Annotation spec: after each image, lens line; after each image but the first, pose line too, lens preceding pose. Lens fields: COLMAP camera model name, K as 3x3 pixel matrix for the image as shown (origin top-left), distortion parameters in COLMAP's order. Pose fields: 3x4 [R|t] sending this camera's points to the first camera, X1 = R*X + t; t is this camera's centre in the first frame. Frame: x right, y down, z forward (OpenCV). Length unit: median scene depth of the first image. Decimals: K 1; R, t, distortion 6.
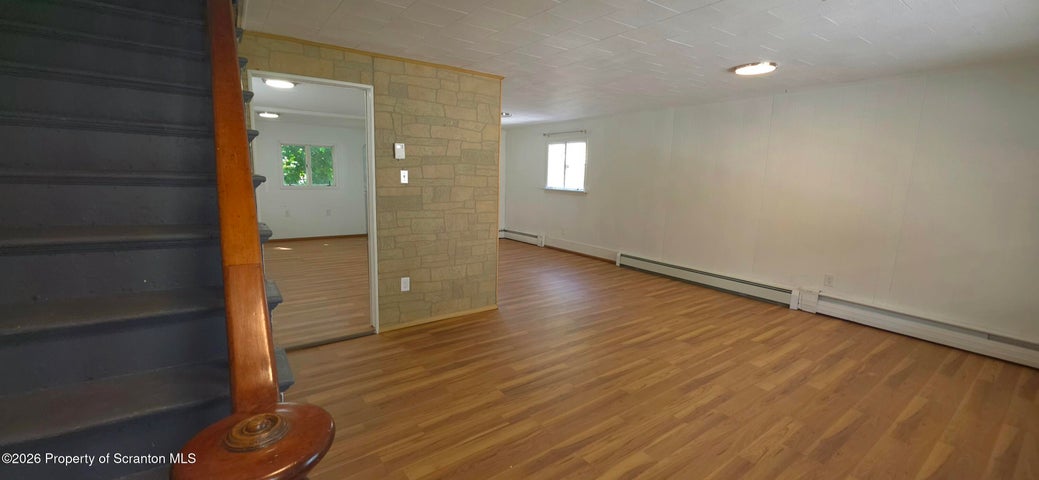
lens RADIAL K [[412.2, 0, 515.1], [0, 412.2, 236.8], [0, 0, 1]] dist [0.003770, 0.000176]
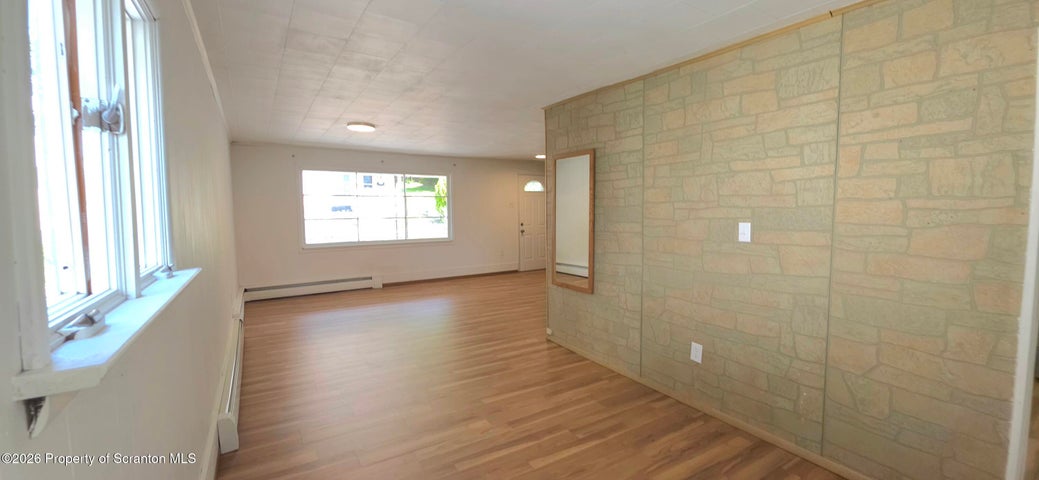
lens RADIAL K [[412.2, 0, 519.8], [0, 412.2, 238.4], [0, 0, 1]] dist [0.003770, 0.000176]
pose [[-0.998336, -0.015167, 0.055642, -0.035459], [-0.002566, 0.975529, 0.219857, -0.319638], [-0.057615, 0.219348, -0.973944, 2.185265]]
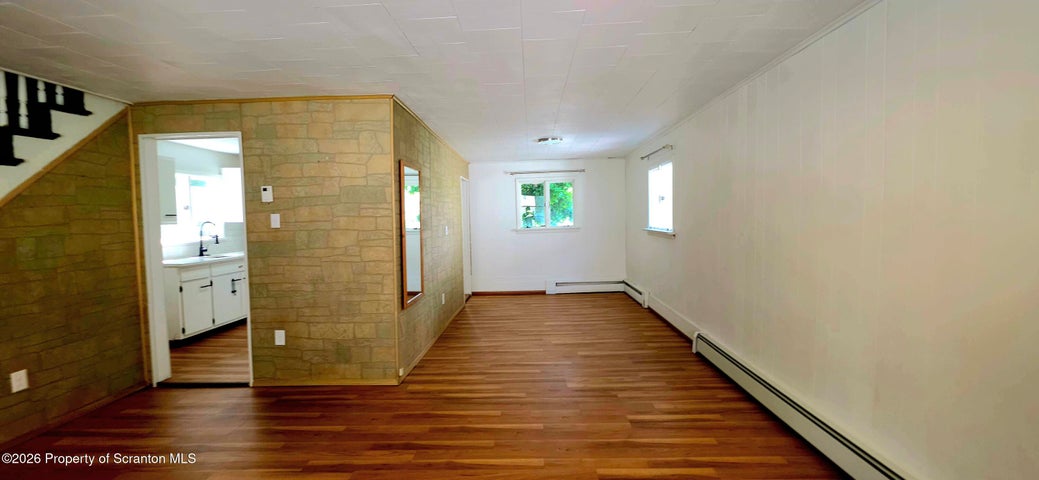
lens RADIAL K [[412.2, 0, 520.8], [0, 412.2, 235.8], [0, 0, 1]] dist [0.003770, 0.000176]
pose [[0.794544, -0.008475, -0.607147, 0.697136], [-0.057015, 0.994444, -0.088494, -0.057008], [0.604523, 0.104929, 0.789646, 0.566633]]
